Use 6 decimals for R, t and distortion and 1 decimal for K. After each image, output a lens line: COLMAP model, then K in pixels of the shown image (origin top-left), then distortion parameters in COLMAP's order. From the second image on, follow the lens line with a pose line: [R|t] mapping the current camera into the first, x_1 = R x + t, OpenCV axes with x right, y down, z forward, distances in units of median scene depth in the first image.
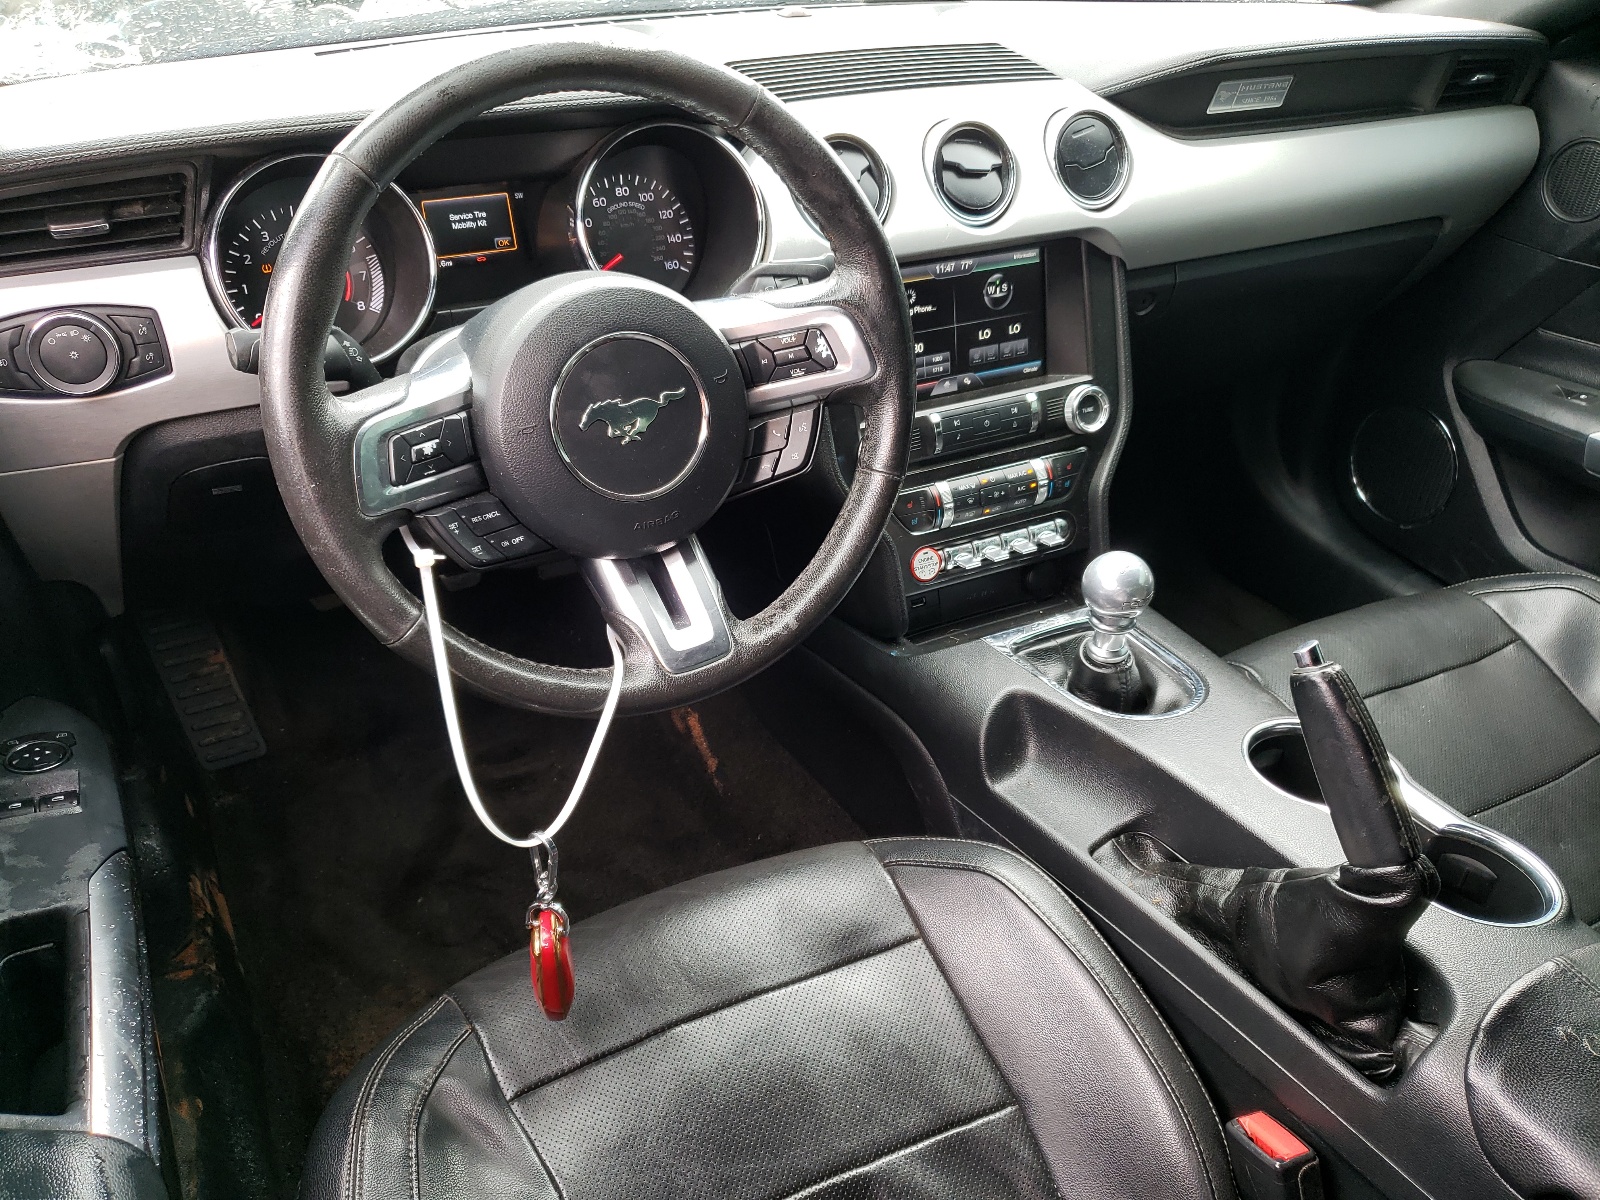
lens RADIAL K [[1214.0, 0, 797.2], [0, 1214.0, 598.9], [0, 0, 1]] dist [0.000428, -0.001233]
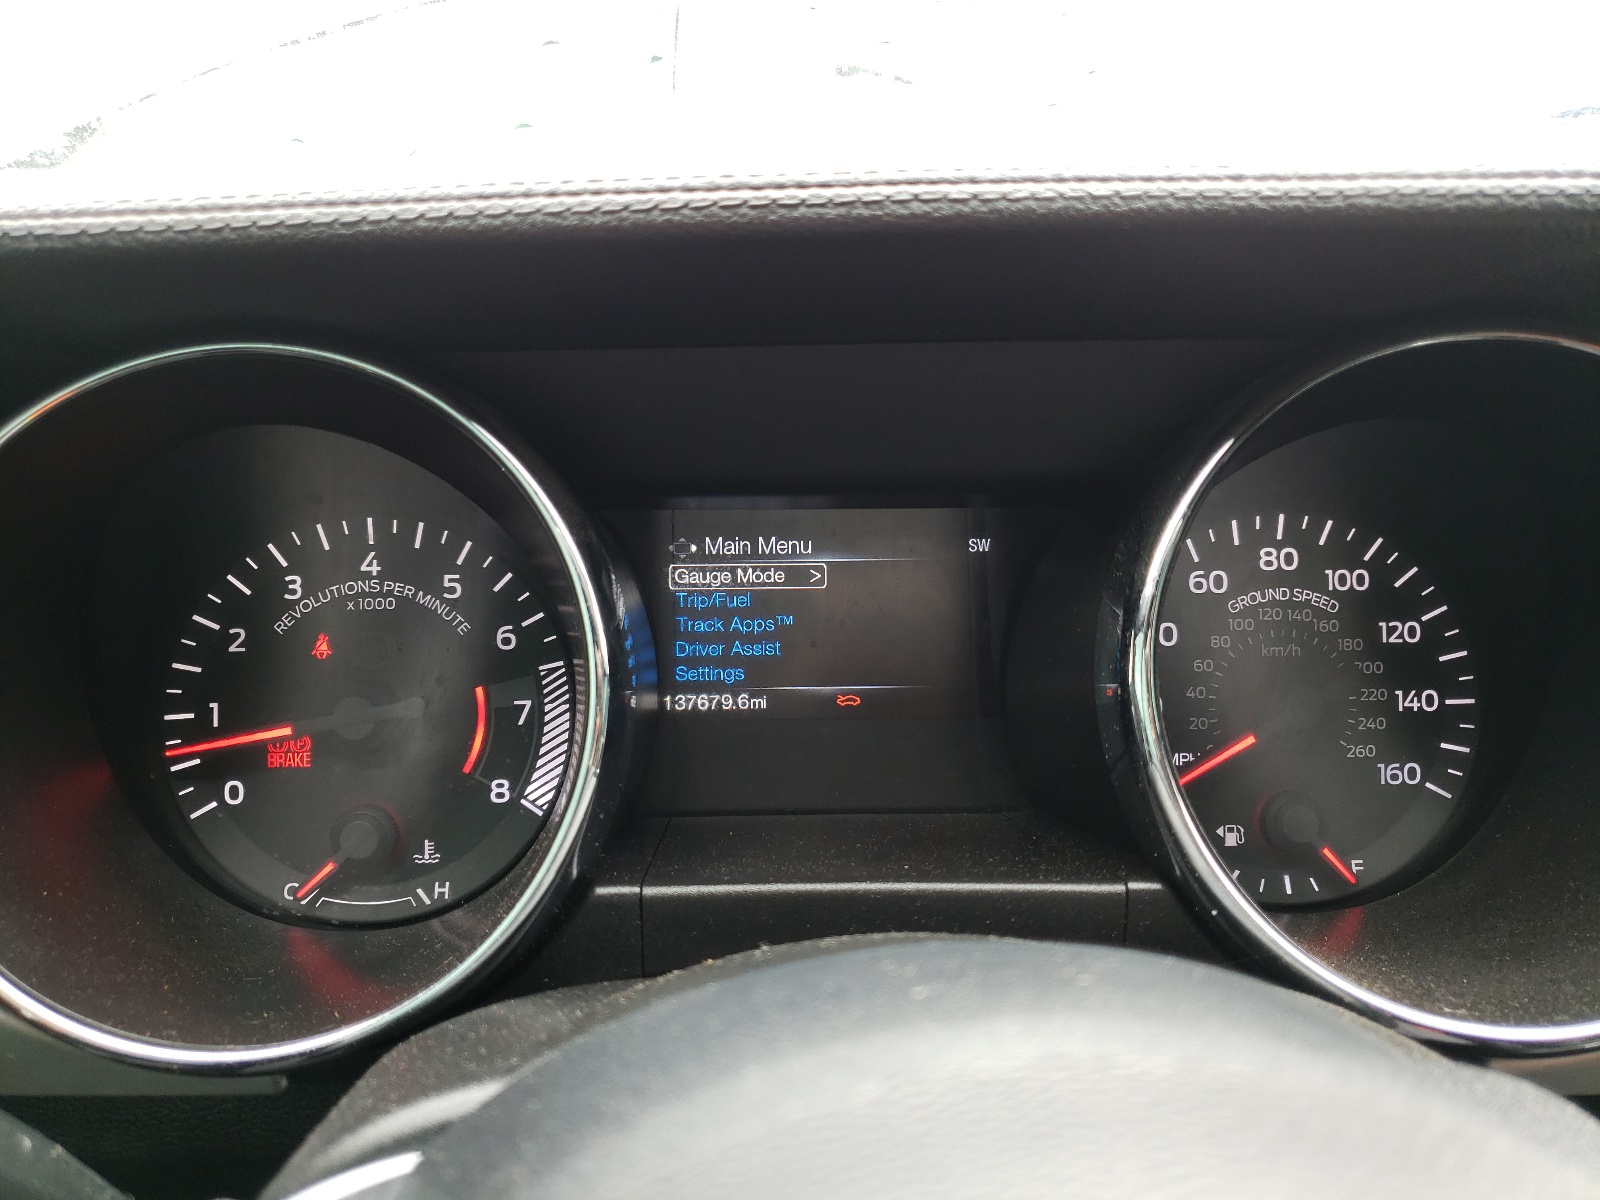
lens RADIAL K [[1214.0, 0, 799.3], [0, 1214.0, 597.0], [0, 0, 1]] dist [0.000428, -0.001233]
pose [[0.897834, 0.090536, -0.430926, -0.115996], [-0.215611, 0.943679, -0.250963, -0.206782], [0.383934, 0.318236, 0.866788, 0.644562]]
